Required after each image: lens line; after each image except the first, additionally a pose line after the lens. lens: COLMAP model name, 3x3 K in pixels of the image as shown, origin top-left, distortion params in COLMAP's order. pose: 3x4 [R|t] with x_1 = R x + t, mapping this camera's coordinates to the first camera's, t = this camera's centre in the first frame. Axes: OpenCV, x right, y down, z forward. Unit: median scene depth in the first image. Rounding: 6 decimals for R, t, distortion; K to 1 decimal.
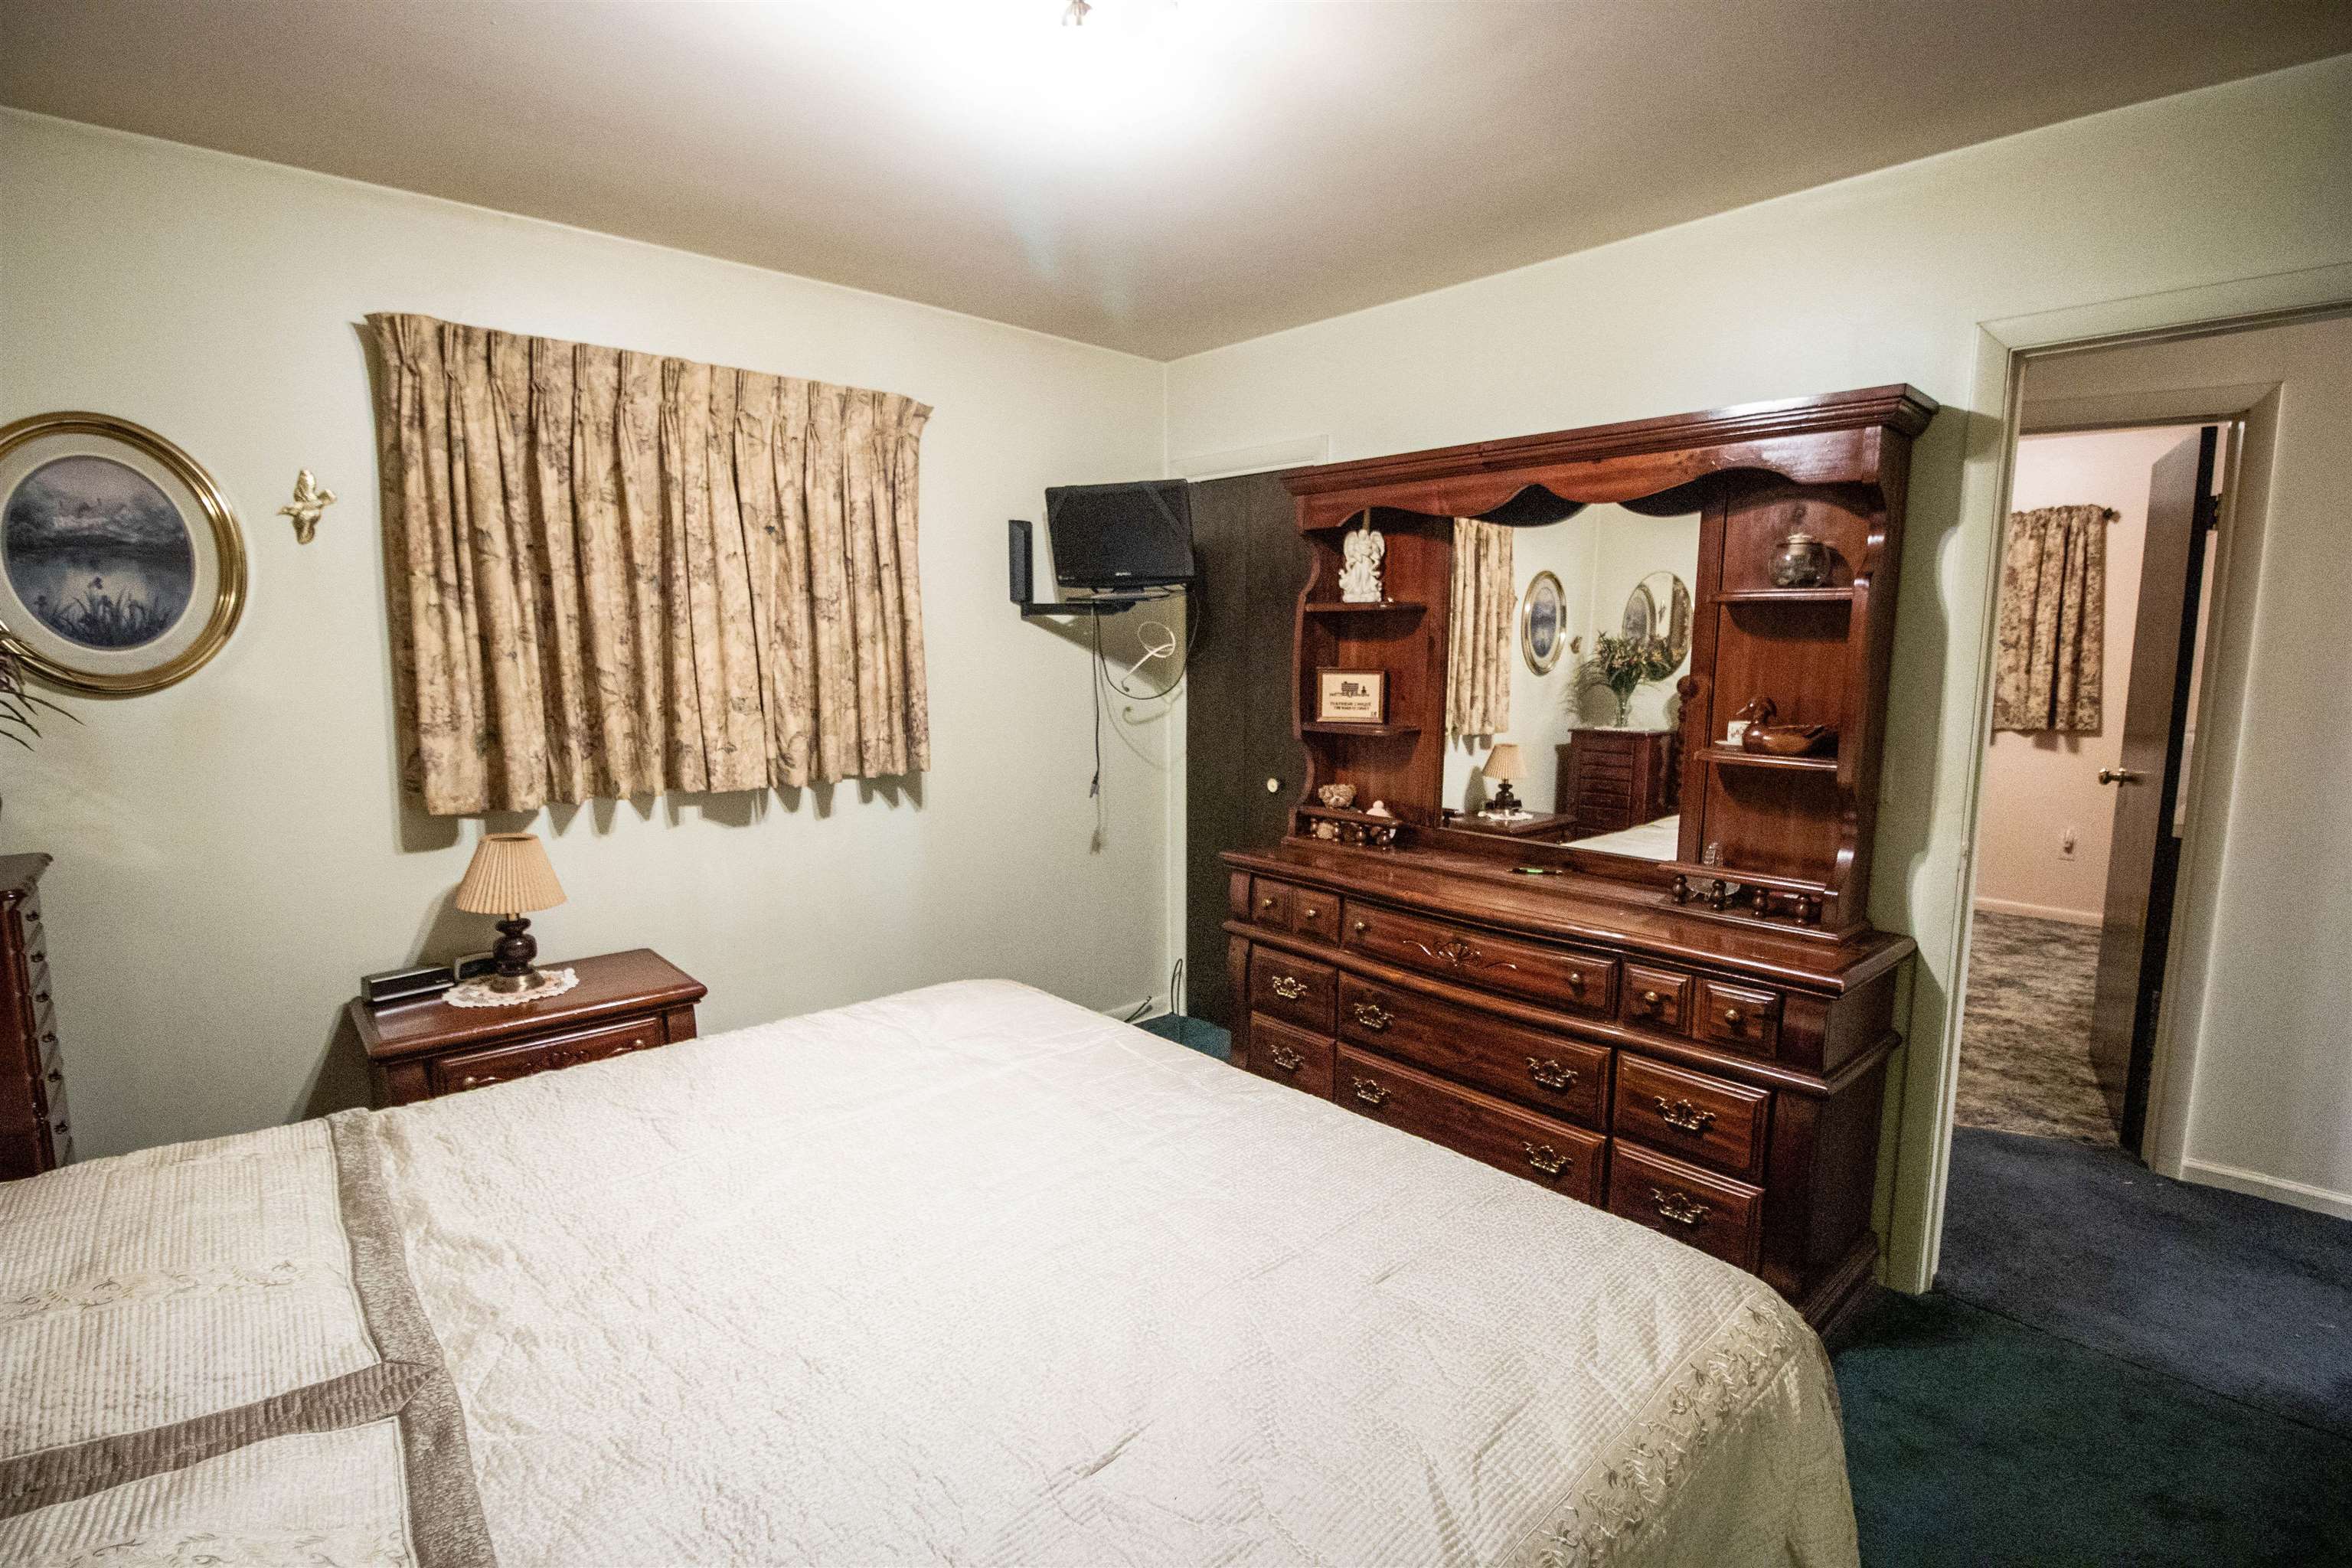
lens RADIAL K [[1109.9, 0, 1175.0], [0, 1109.9, 778.6], [0, 0, 1]] dist [-0.010436, -0.006133]
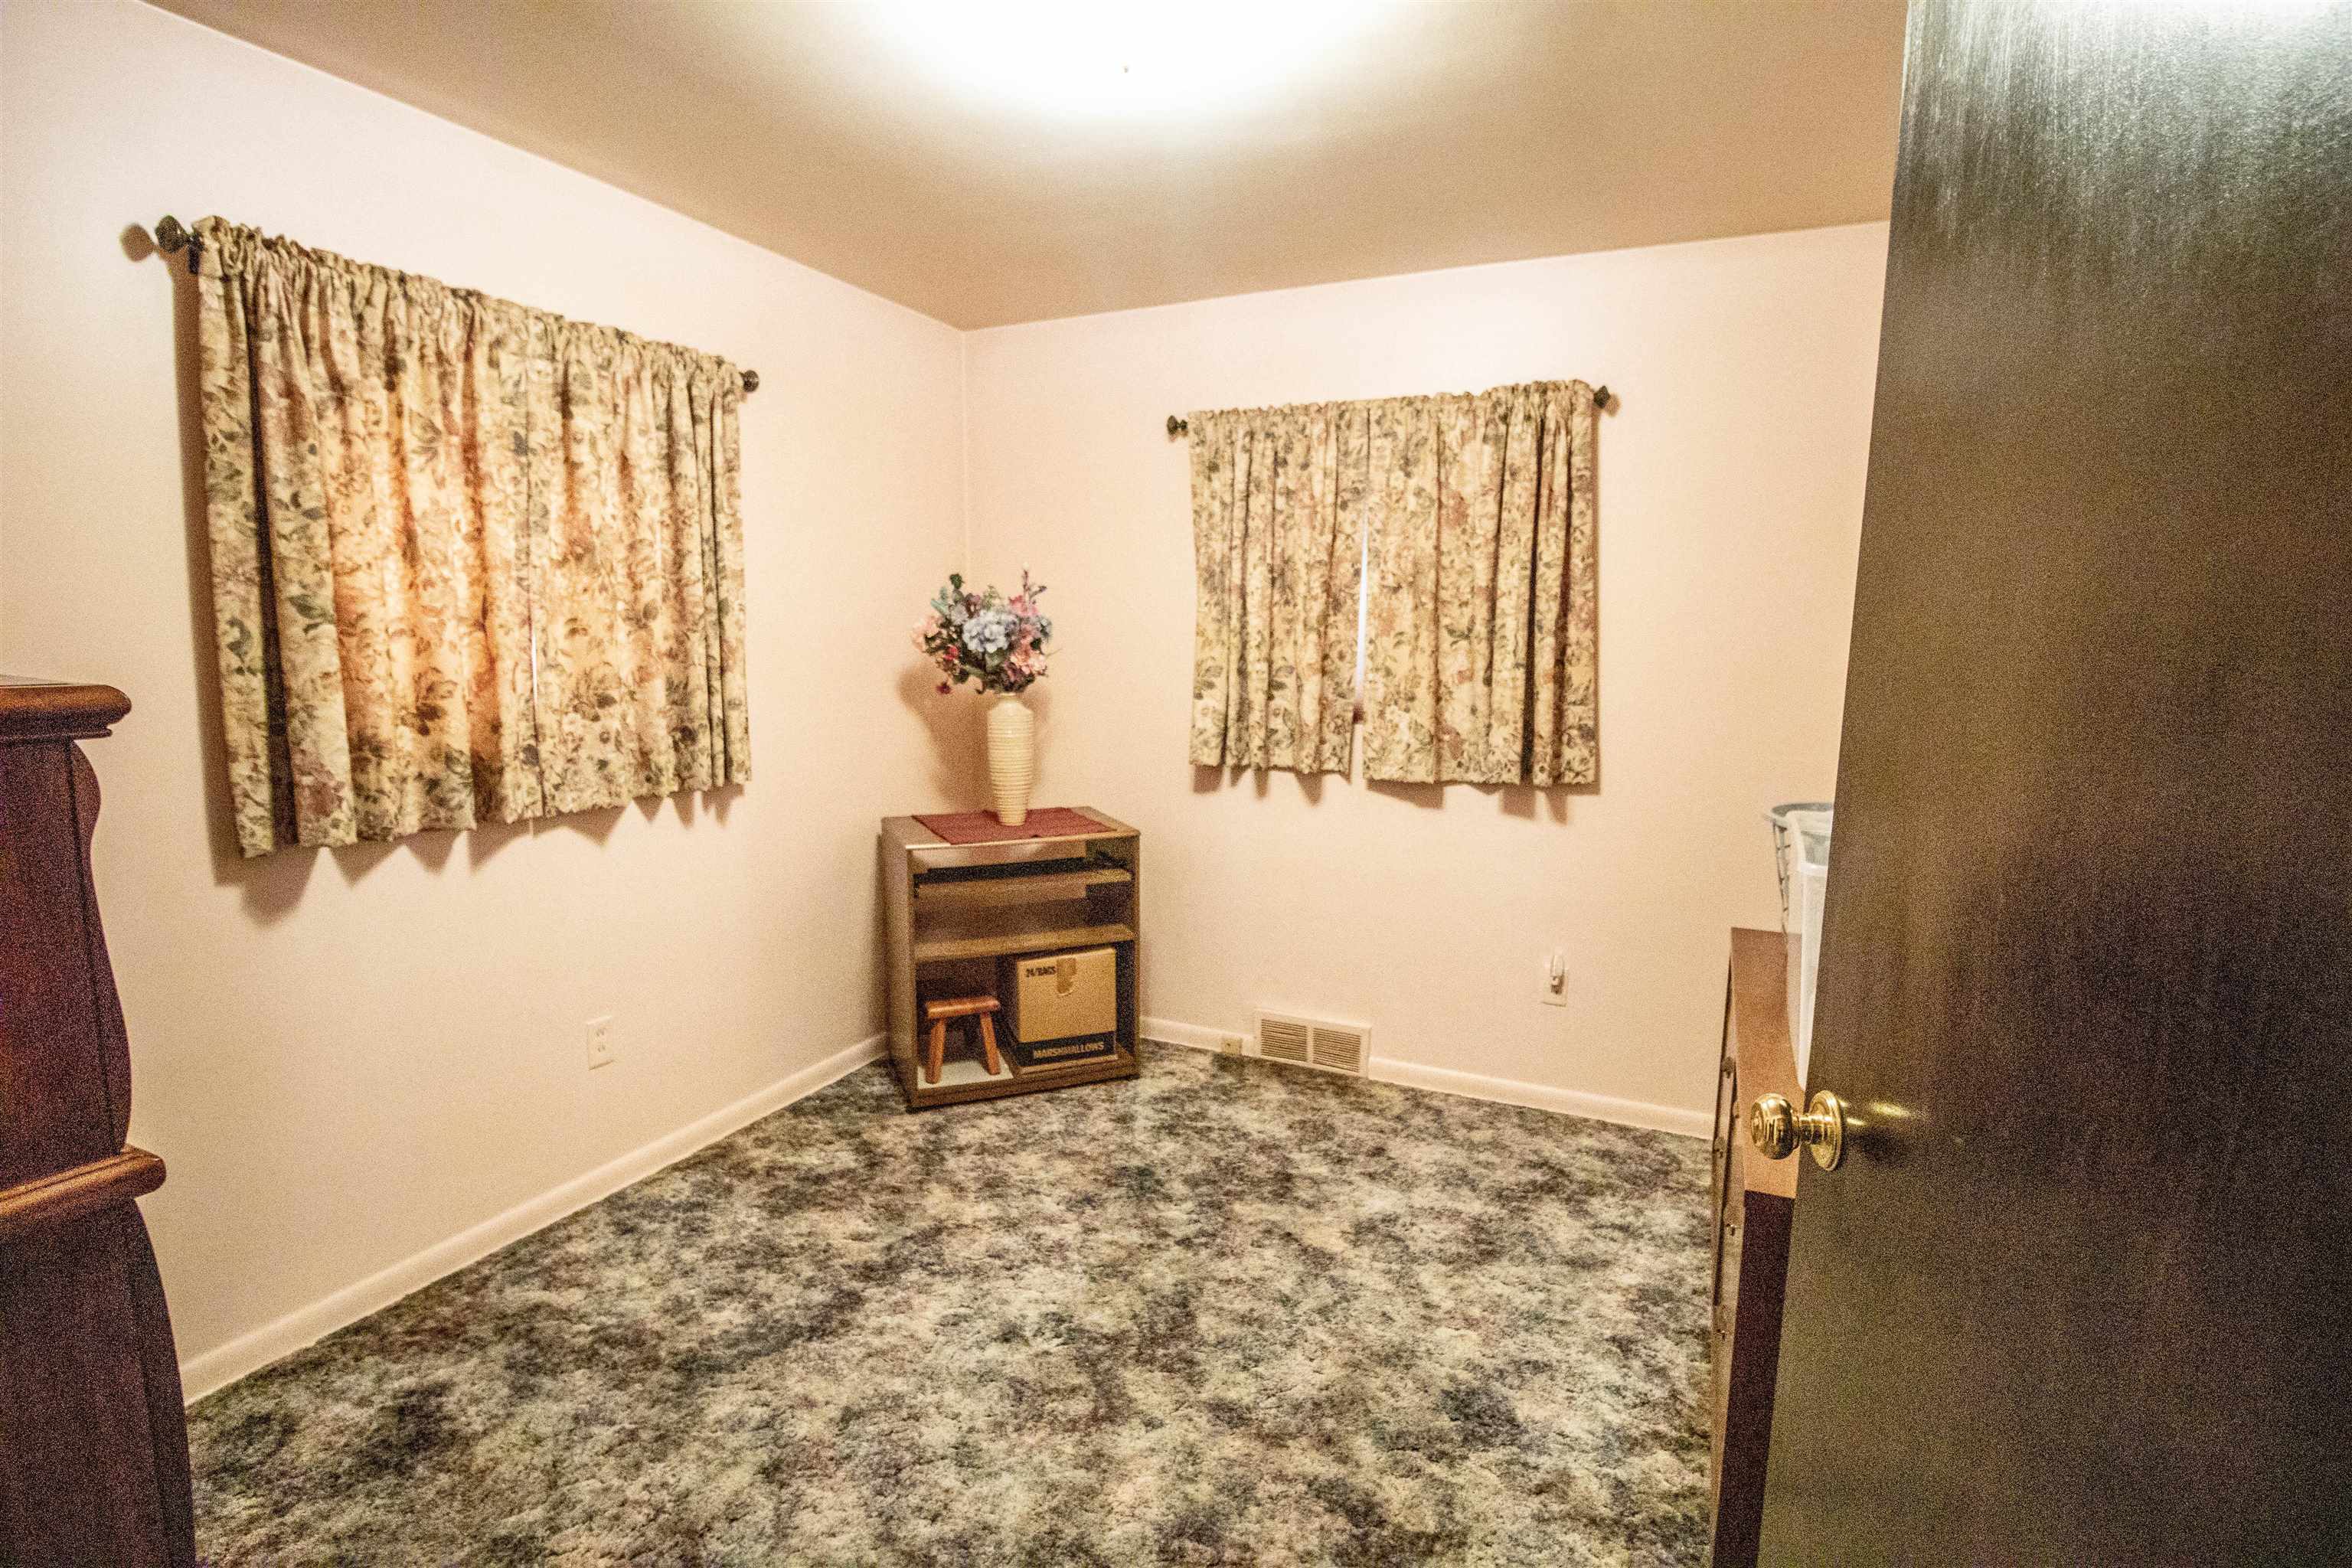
lens RADIAL K [[1109.9, 0, 1165.3], [0, 1109.9, 772.1], [0, 0, 1]] dist [-0.010436, -0.006133]
pose [[0.926865, -0.035915, 0.373673, 0.417902], [0.036179, 0.999325, 0.006310, -0.061780], [-0.373647, 0.007670, 0.927539, 0.548177]]
